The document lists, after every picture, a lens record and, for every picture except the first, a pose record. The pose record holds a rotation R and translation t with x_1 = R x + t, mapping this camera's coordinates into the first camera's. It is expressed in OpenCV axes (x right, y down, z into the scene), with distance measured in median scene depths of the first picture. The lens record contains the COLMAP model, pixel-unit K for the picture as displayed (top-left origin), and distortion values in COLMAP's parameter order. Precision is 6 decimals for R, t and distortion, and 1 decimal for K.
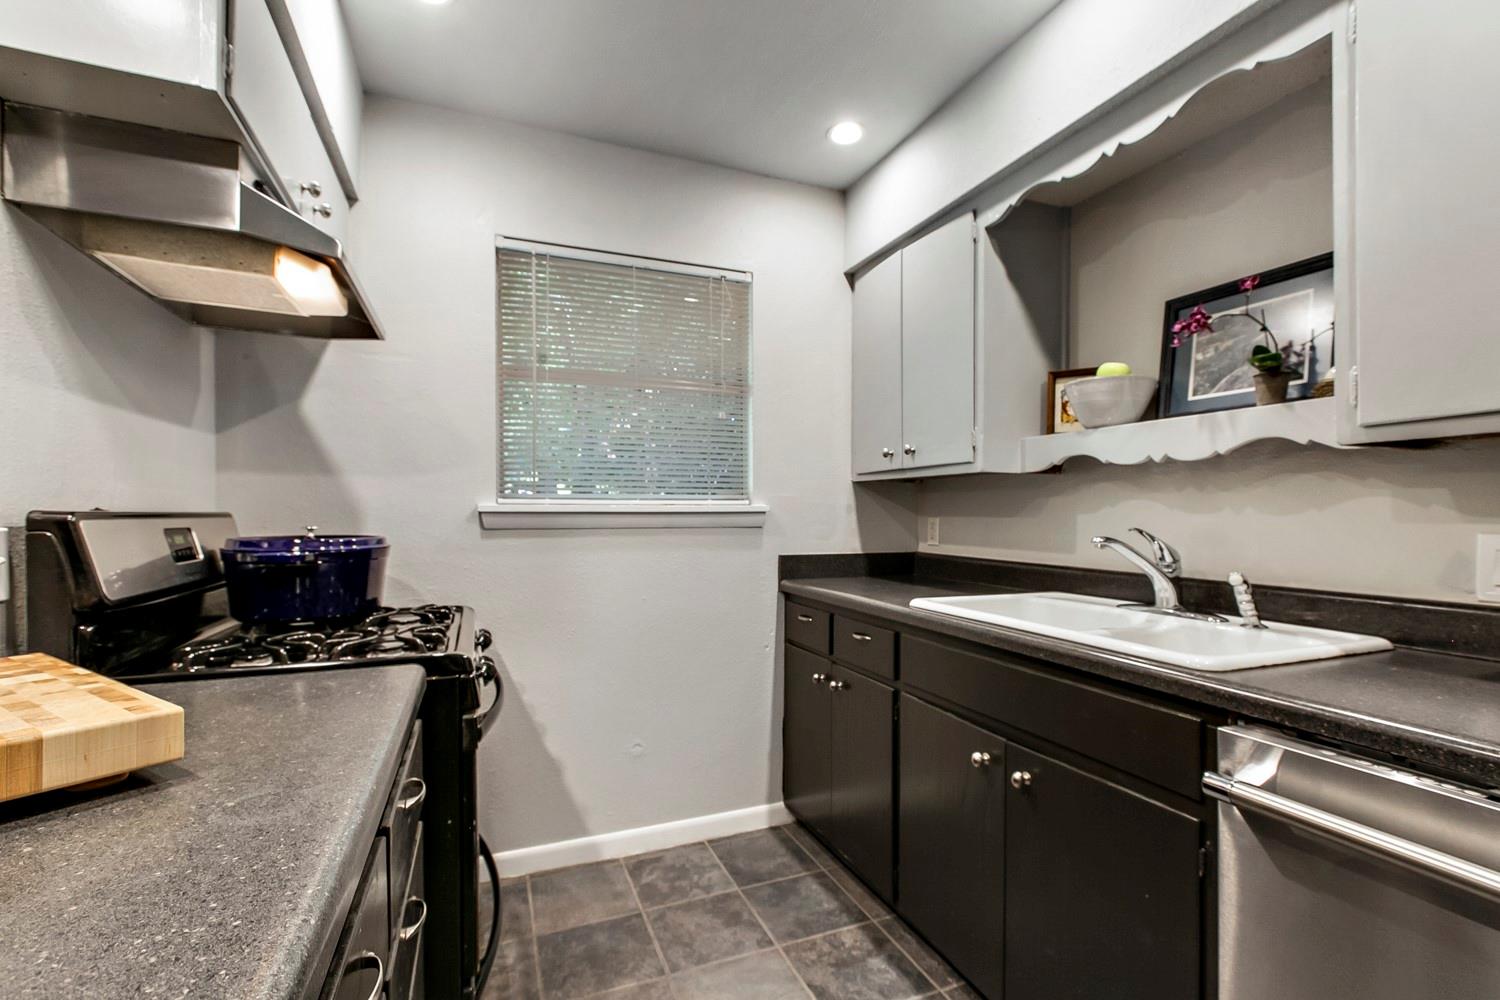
lens RADIAL K [[670.6, 0, 754.2], [0, 670.6, 519.3], [0, 0, 1]] dist [0.003707, -0.001253]
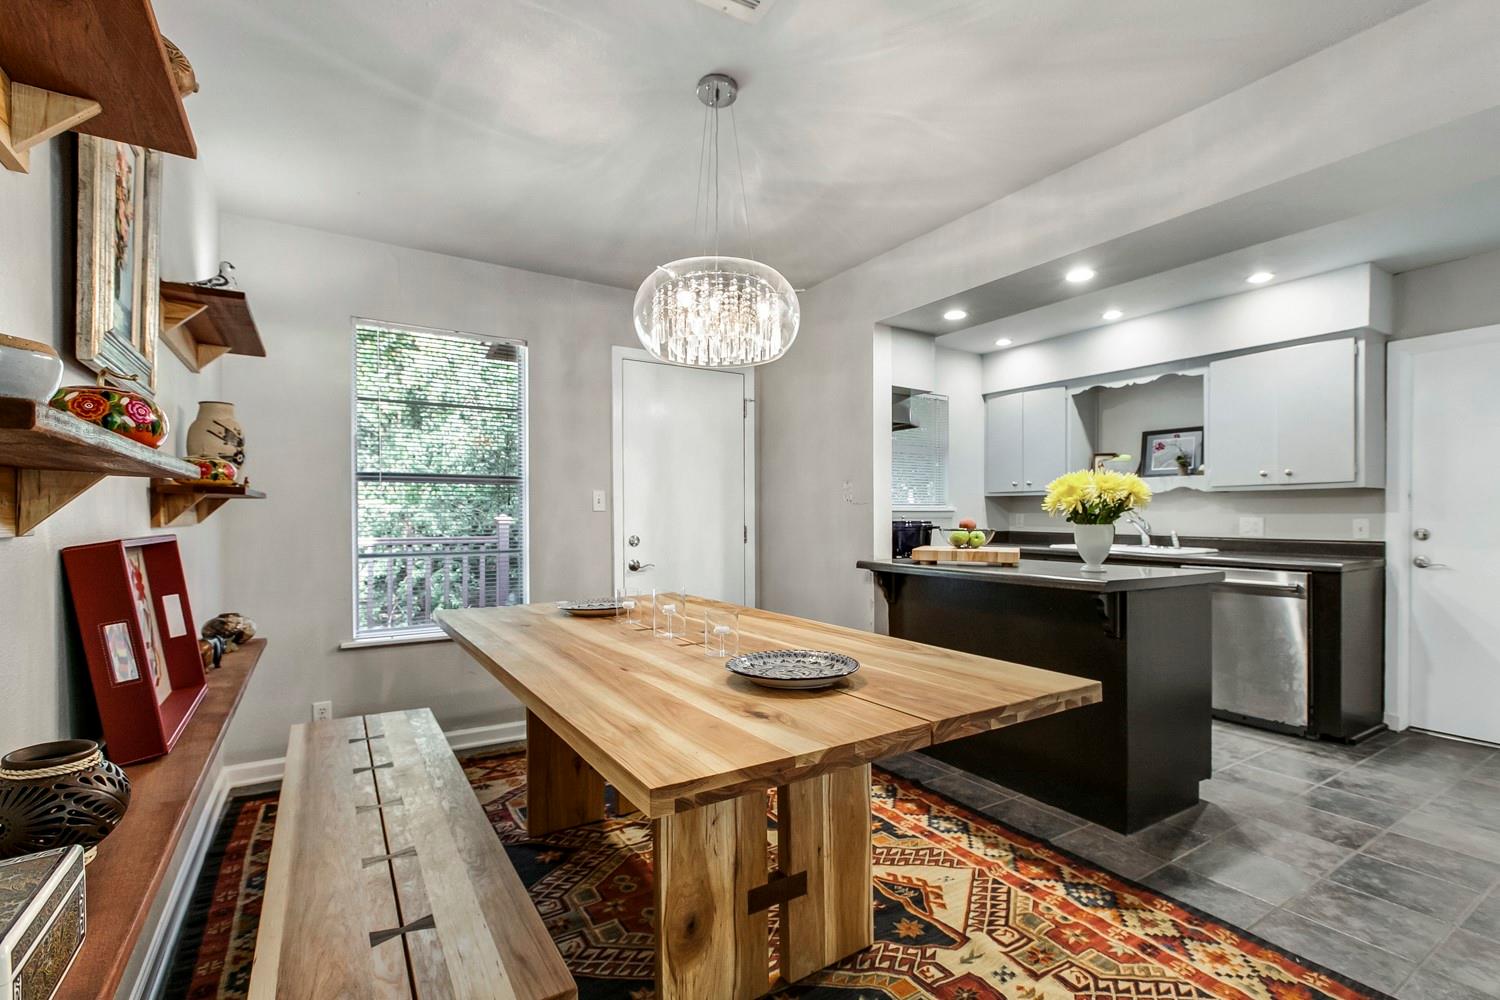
lens RADIAL K [[670.6, 0, 756.7], [0, 670.6, 521.0], [0, 0, 1]] dist [0.003707, -0.001253]
pose [[0.983914, -0.001699, 0.178633, -1.314471], [0.001579, 0.999998, 0.000819, 0.023383], [-0.178634, -0.000523, 0.983915, -1.294897]]
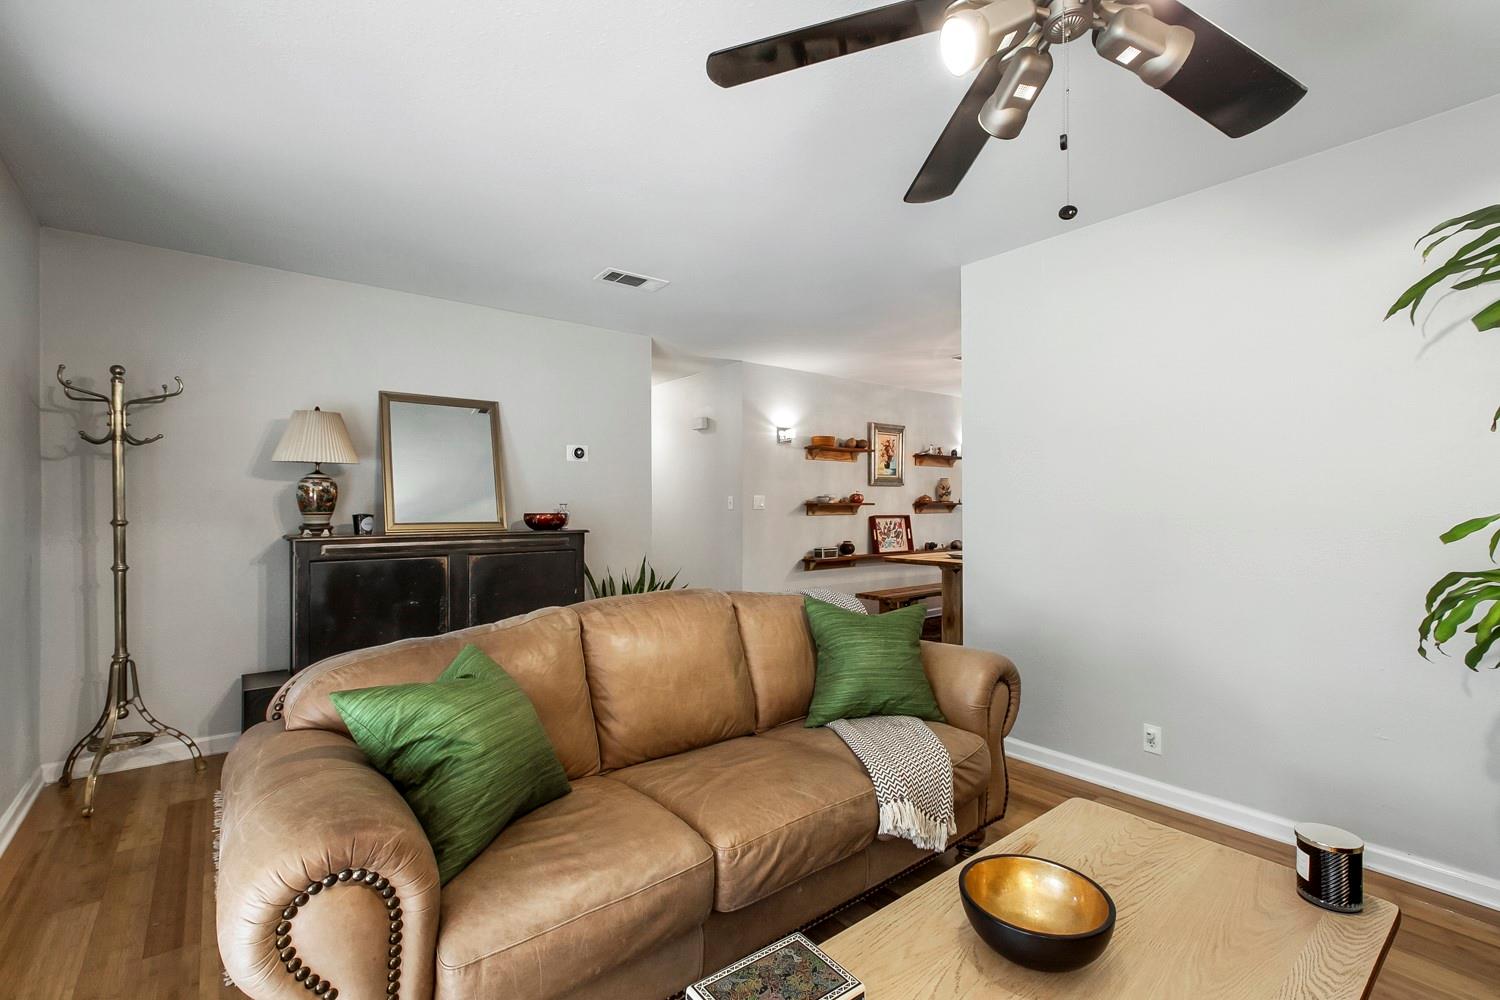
lens RADIAL K [[670.6, 0, 752.2], [0, 670.6, 497.4], [0, 0, 1]] dist [0.003707, -0.001253]
pose [[0.291851, -0.011131, -0.956399, 1.438575], [-0.006317, 0.999888, -0.013565, -0.001922], [0.956443, 0.010001, 0.291748, -2.253222]]
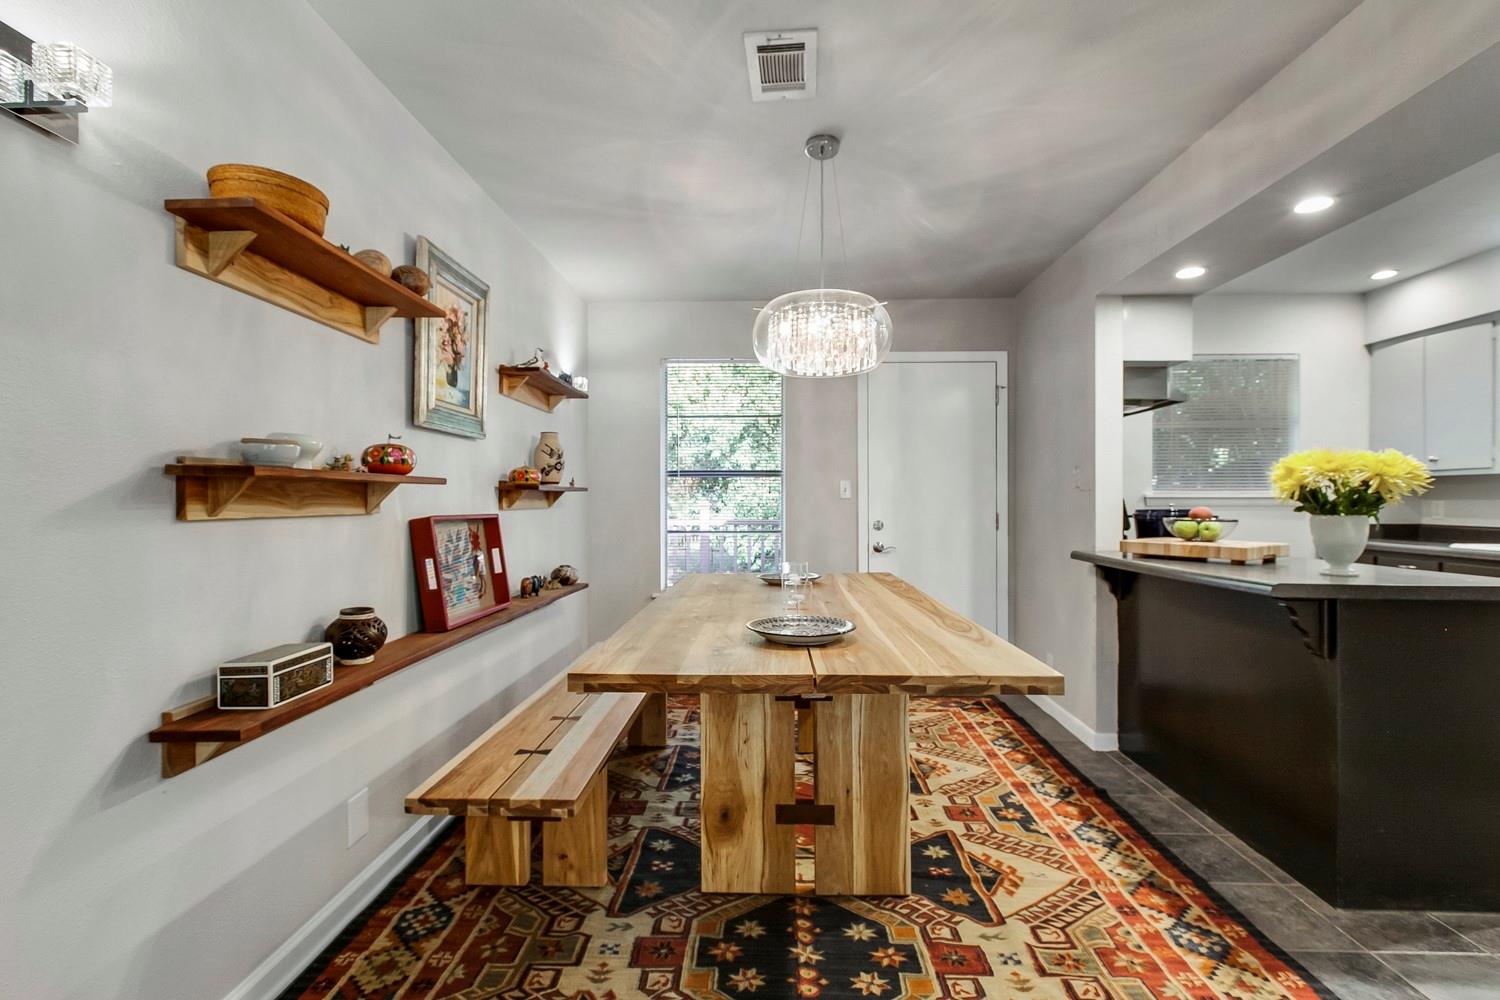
lens RADIAL K [[670.6, 0, 756.3], [0, 670.6, 499.1], [0, 0, 1]] dist [0.003707, -0.001253]
pose [[0.916310, -0.000861, -0.400469, -0.774430], [-0.003369, 0.999946, -0.009859, 0.020274], [0.400456, 0.010383, 0.916257, -1.447811]]
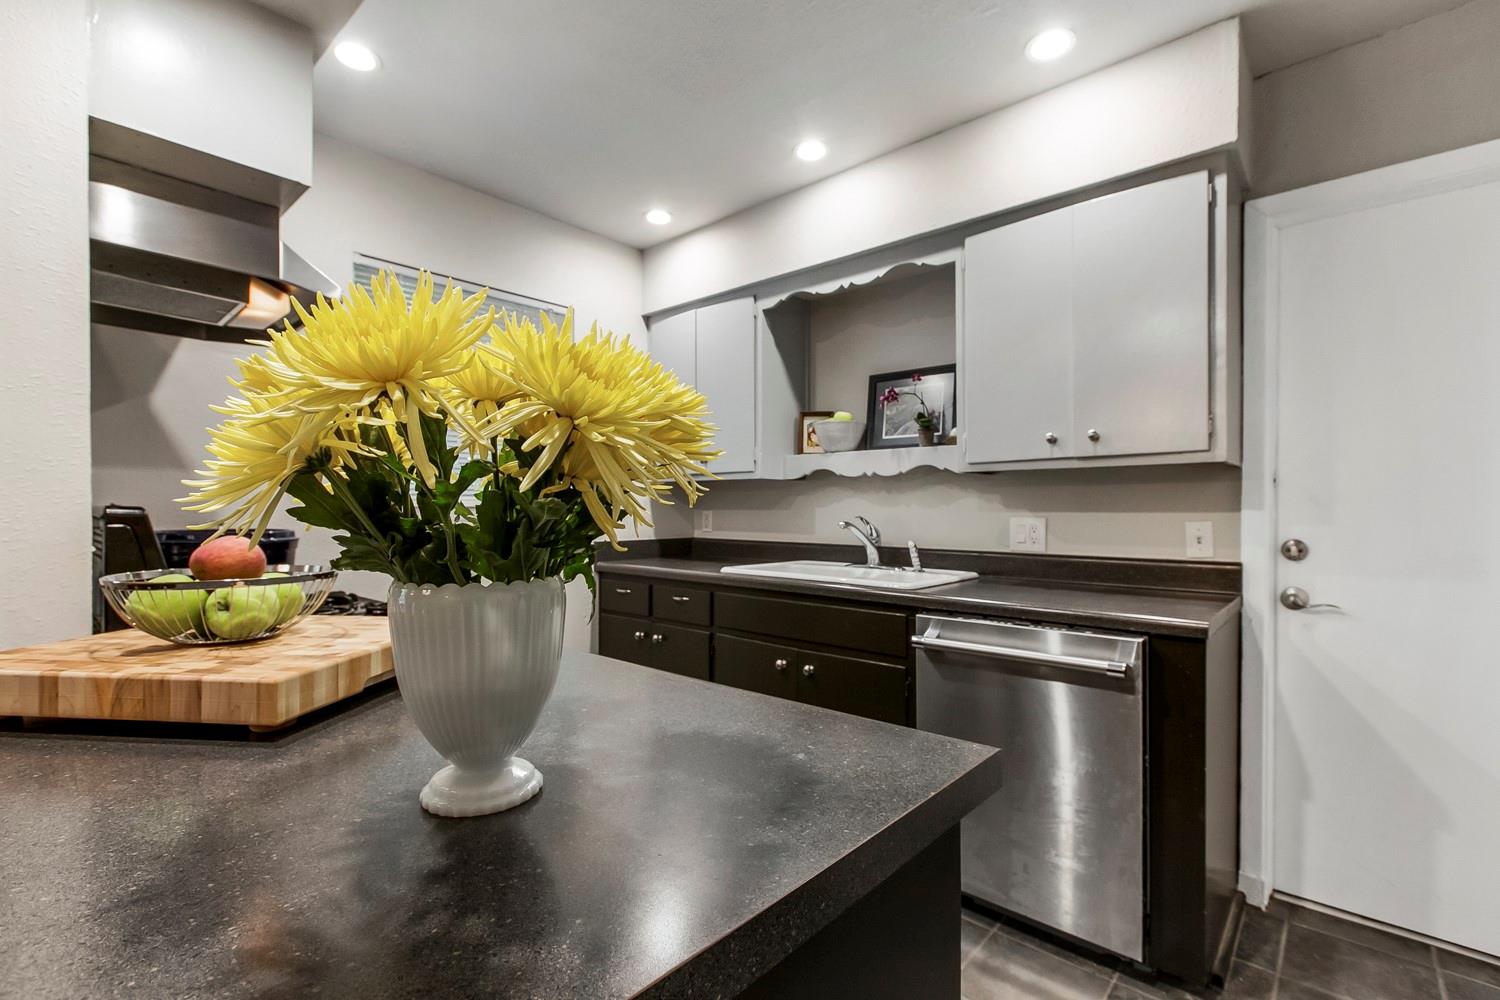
lens RADIAL K [[670.6, 0, 755.3], [0, 670.6, 514.3], [0, 0, 1]] dist [0.003707, -0.001253]
pose [[0.895829, -0.005465, 0.444365, -0.336851], [0.004928, 0.999985, 0.002364, 0.002743], [-0.444372, 0.000072, 0.895843, -0.309530]]
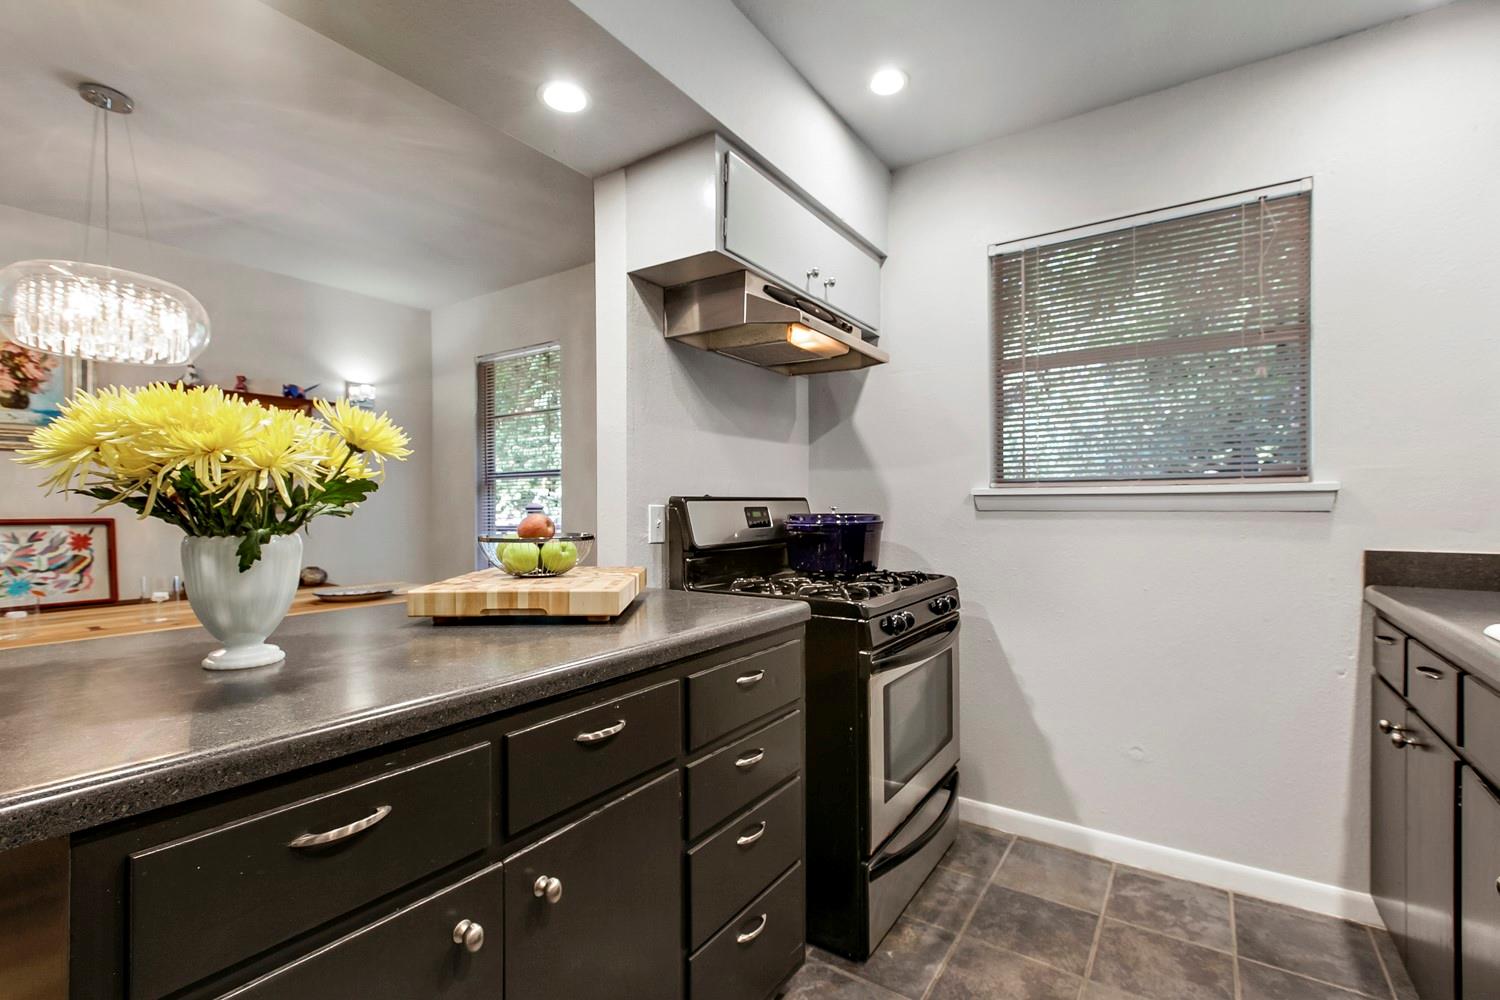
lens RADIAL K [[670.6, 0, 754.0], [0, 670.6, 502.5], [0, 0, 1]] dist [0.003707, -0.001253]
pose [[0.558600, -0.003458, -0.829430, 0.373528], [-0.000739, 0.999989, -0.004667, 0.007822], [0.829437, 0.003220, 0.558591, 0.070066]]
